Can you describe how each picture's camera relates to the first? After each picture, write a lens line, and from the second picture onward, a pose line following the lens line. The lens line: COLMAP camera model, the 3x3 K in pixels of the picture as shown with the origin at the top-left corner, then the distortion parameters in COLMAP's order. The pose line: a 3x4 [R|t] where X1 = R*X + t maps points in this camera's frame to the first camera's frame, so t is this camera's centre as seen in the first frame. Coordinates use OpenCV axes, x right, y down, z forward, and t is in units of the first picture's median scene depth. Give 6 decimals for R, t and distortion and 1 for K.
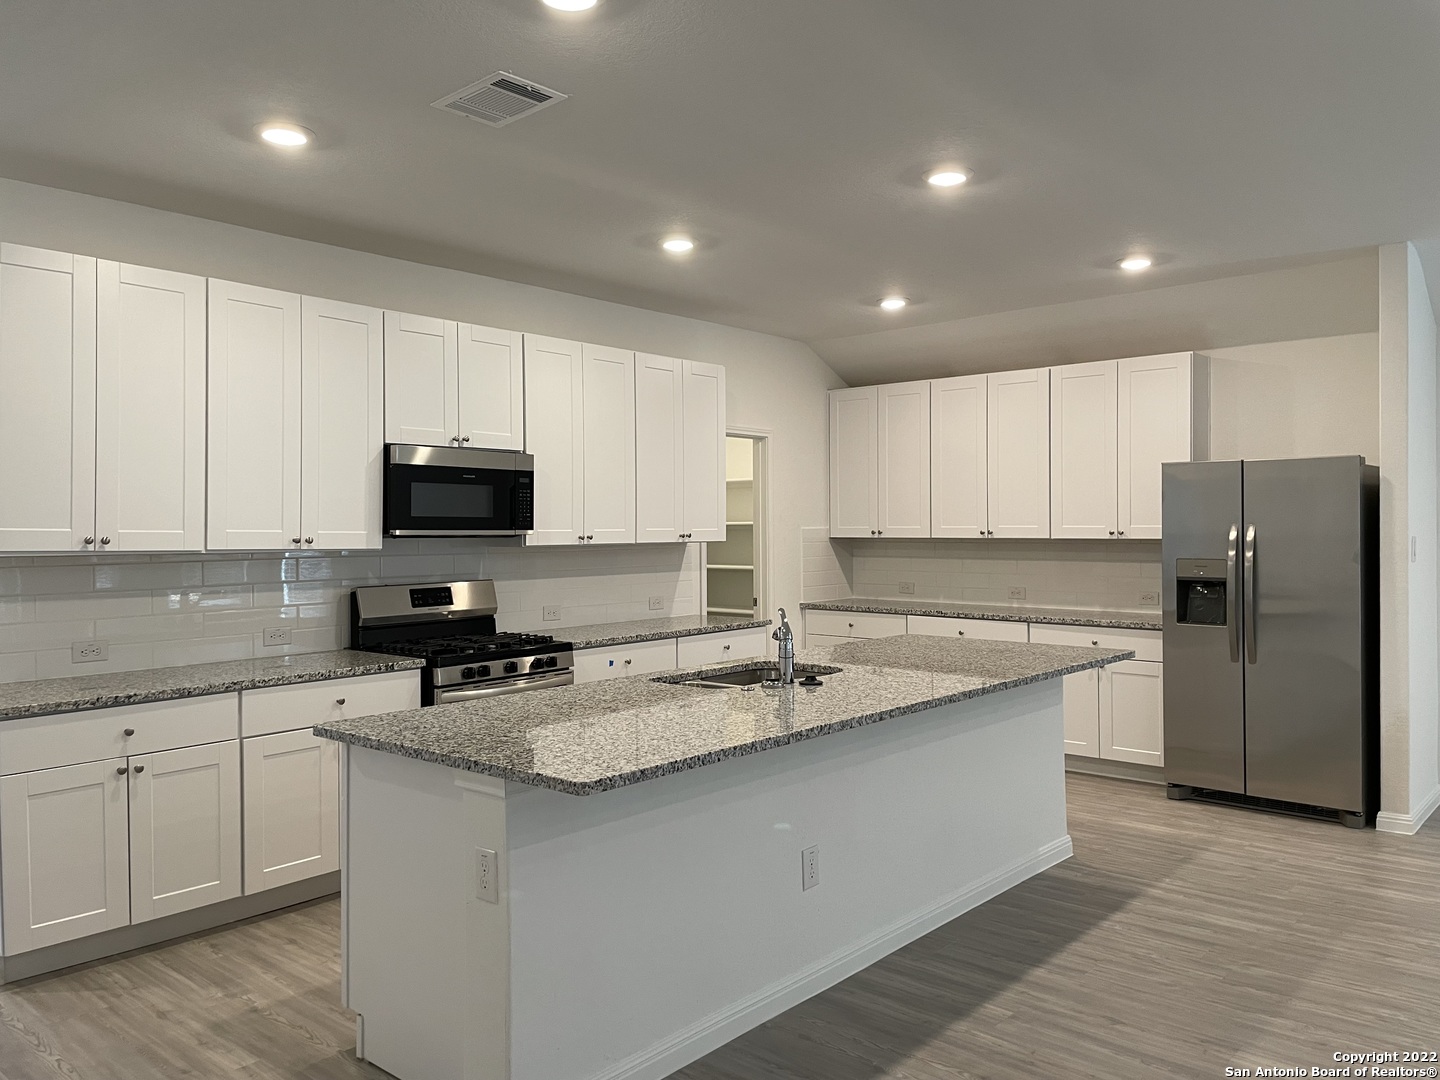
lens RADIAL K [[1088.3, 0, 731.8], [0, 1088.3, 528.7], [0, 0, 1]] dist [0.089014, -0.110075]
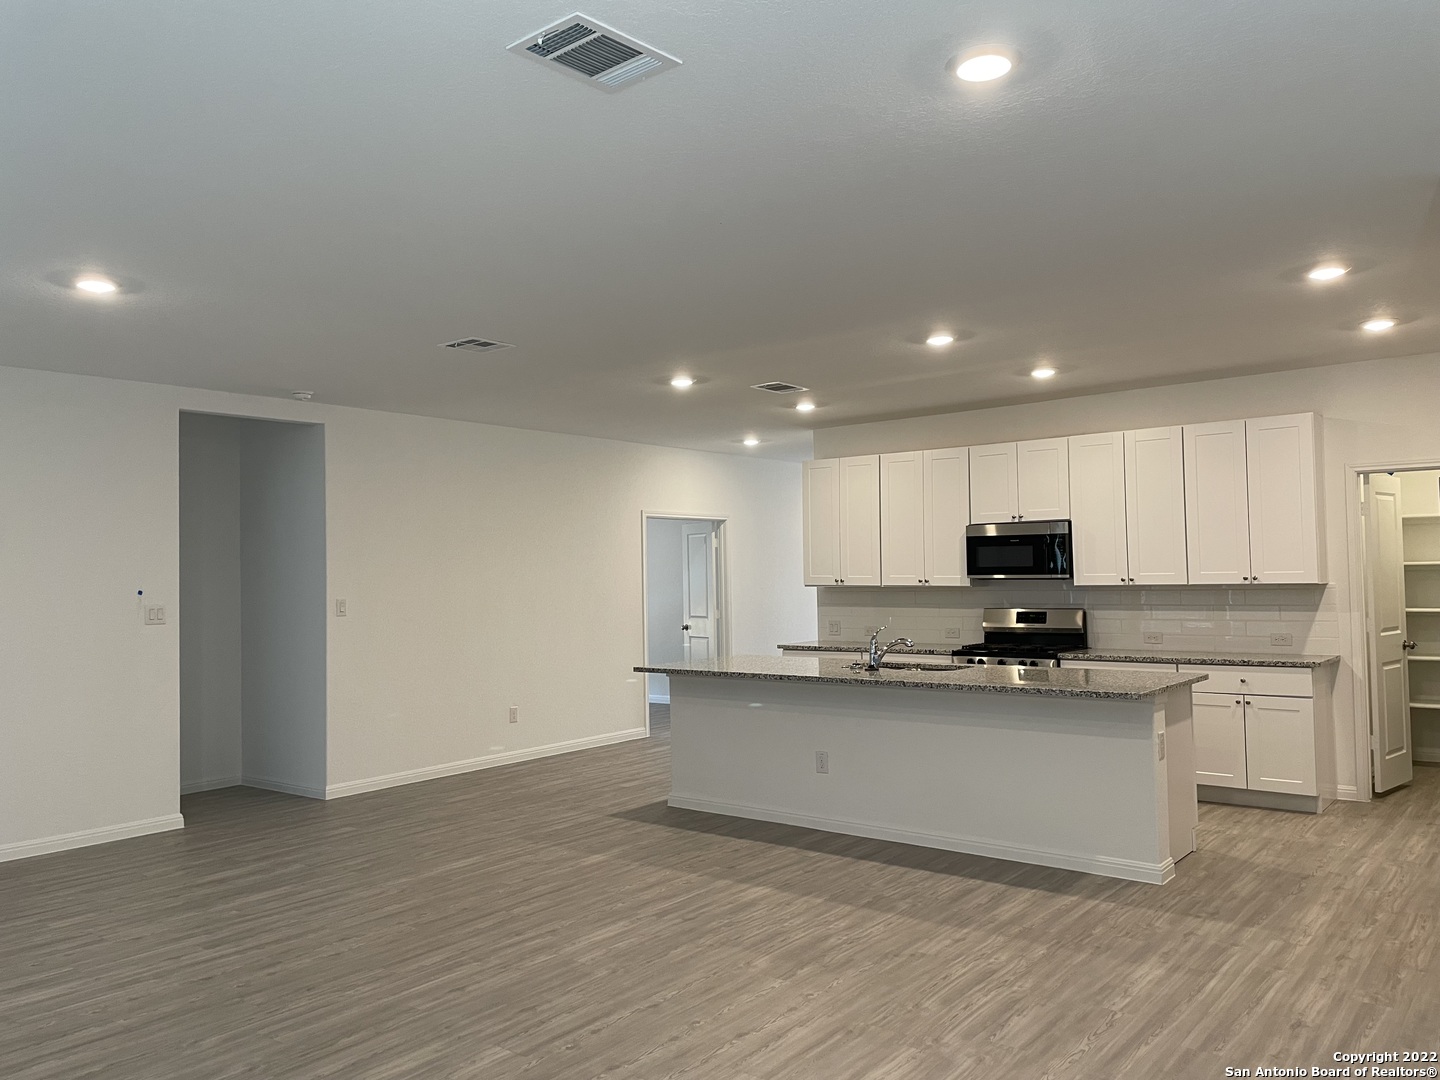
lens RADIAL K [[1088.3, 0, 721.7], [0, 1088.3, 533.9], [0, 0, 1]] dist [0.089014, -0.110075]
pose [[0.040798, -0.033528, -0.998605, 1.341939], [0.016868, 0.999318, -0.032863, -0.013402], [0.999025, -0.015504, 0.041336, 0.530143]]
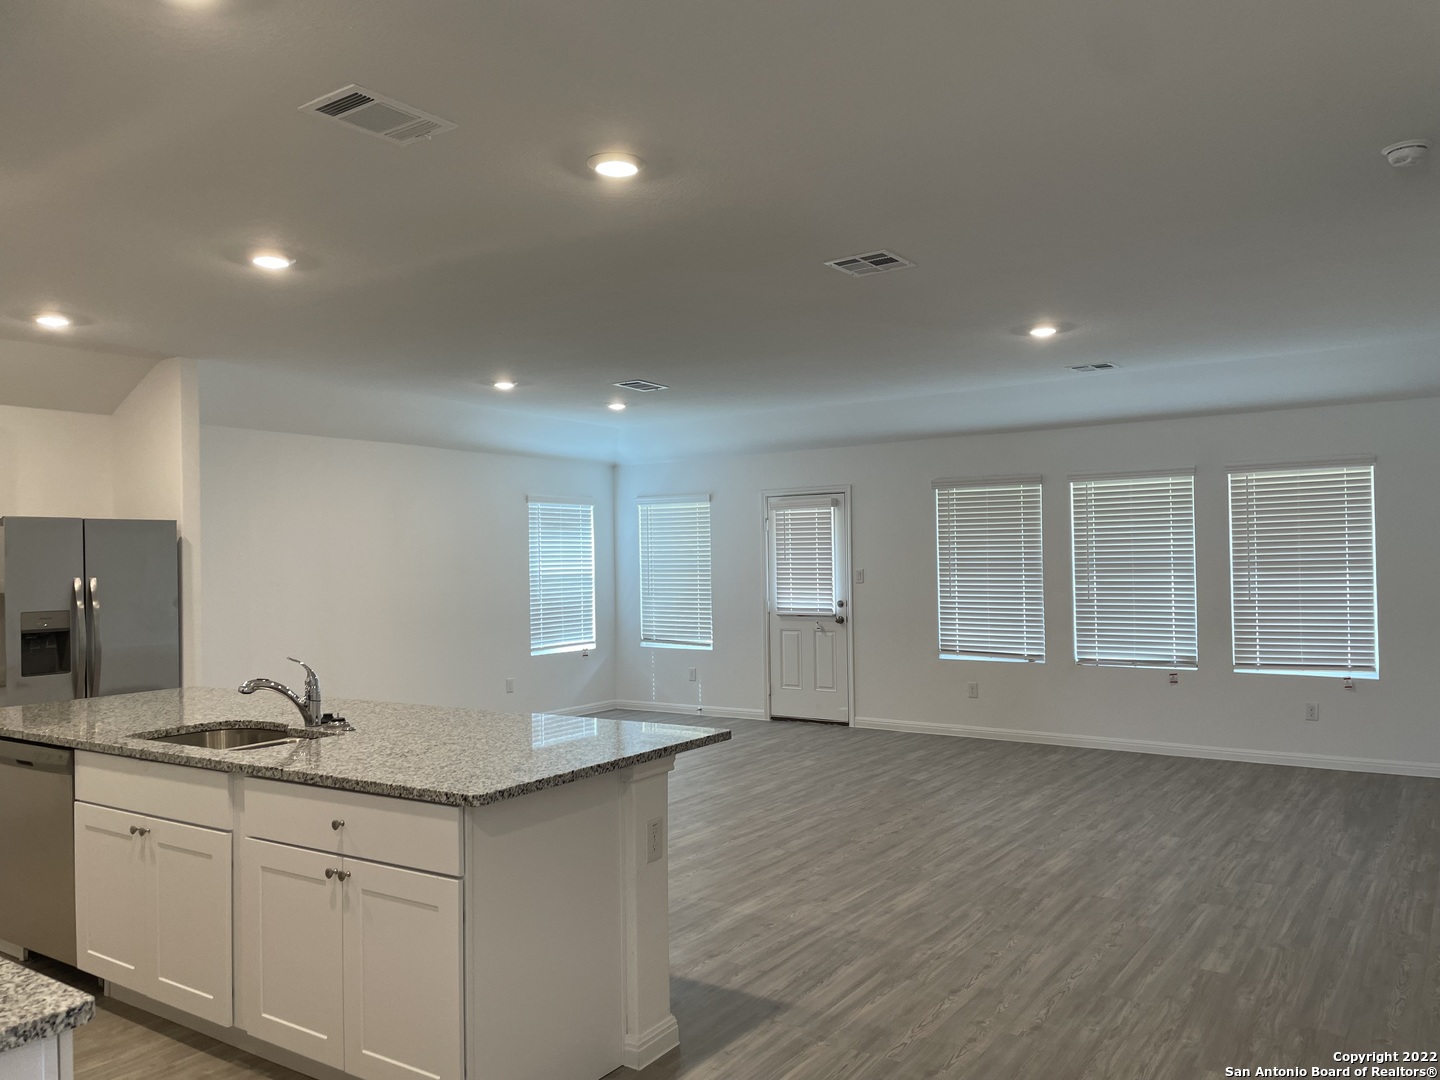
lens RADIAL K [[1088.3, 0, 732.1], [0, 1088.3, 544.7], [0, 0, 1]] dist [0.089014, -0.110075]
pose [[-0.117687, 0.021349, 0.992821, -0.794014], [0.023221, 0.999555, -0.018741, -0.001252], [-0.992779, 0.020848, -0.118130, 0.555429]]
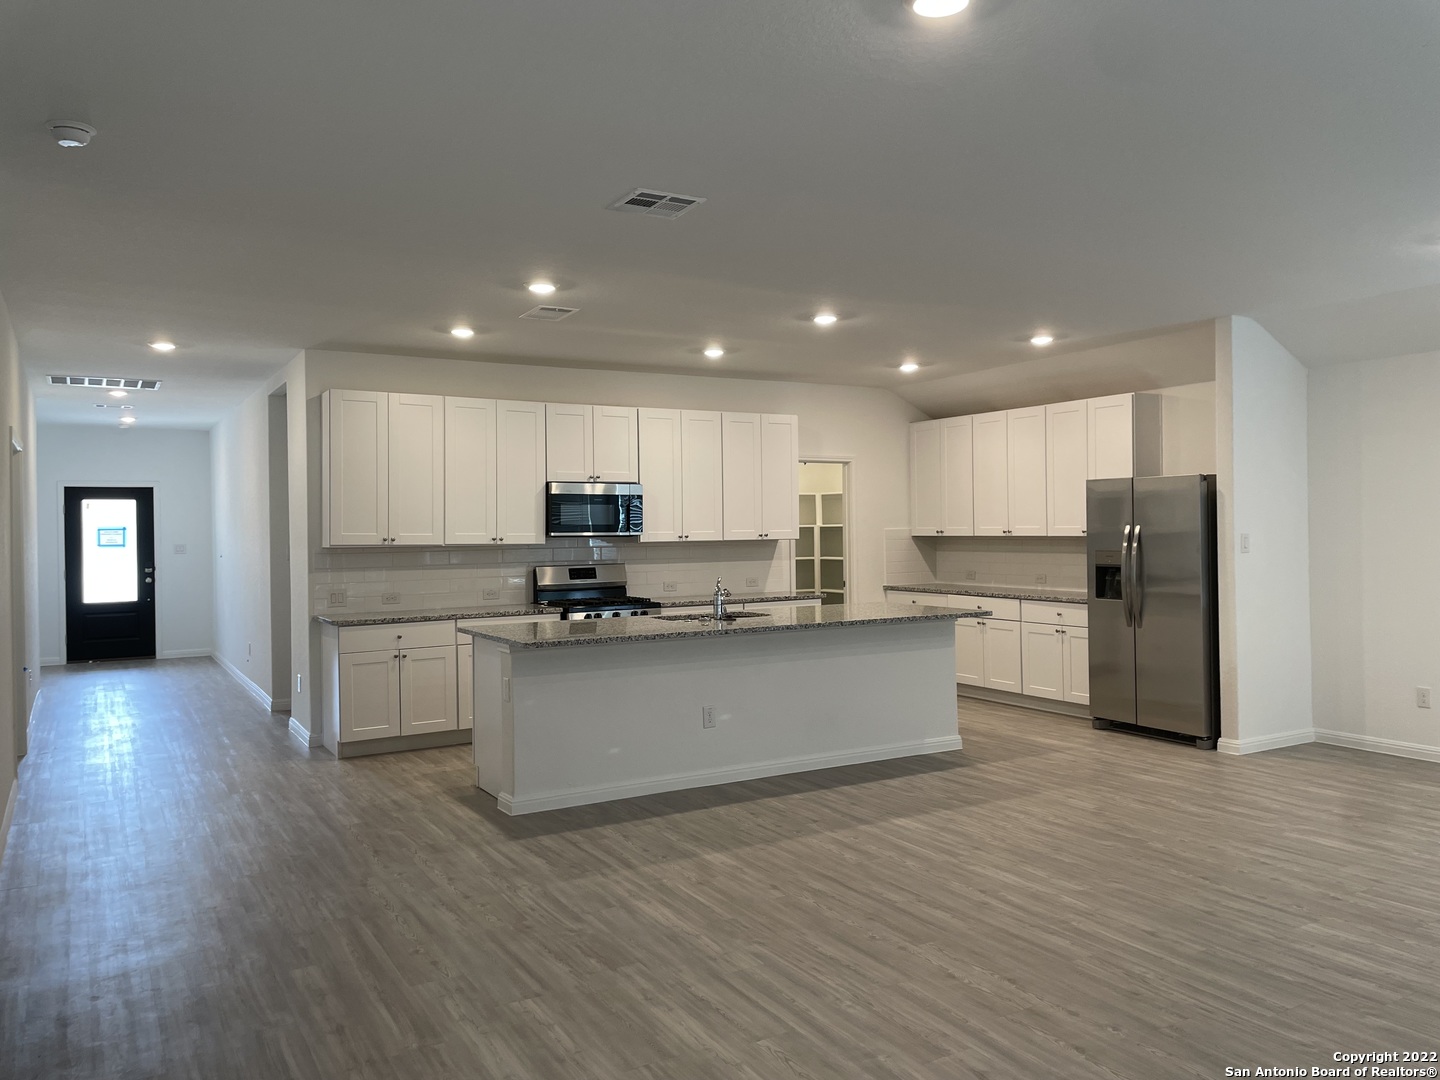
lens RADIAL K [[1088.3, 0, 721.5], [0, 1088.3, 523.8], [0, 0, 1]] dist [0.089014, -0.110075]
pose [[0.946138, -0.007901, -0.323667, 0.475327], [0.006749, 0.999966, -0.004683, -0.002955], [0.323693, 0.002246, 0.946160, -0.497742]]
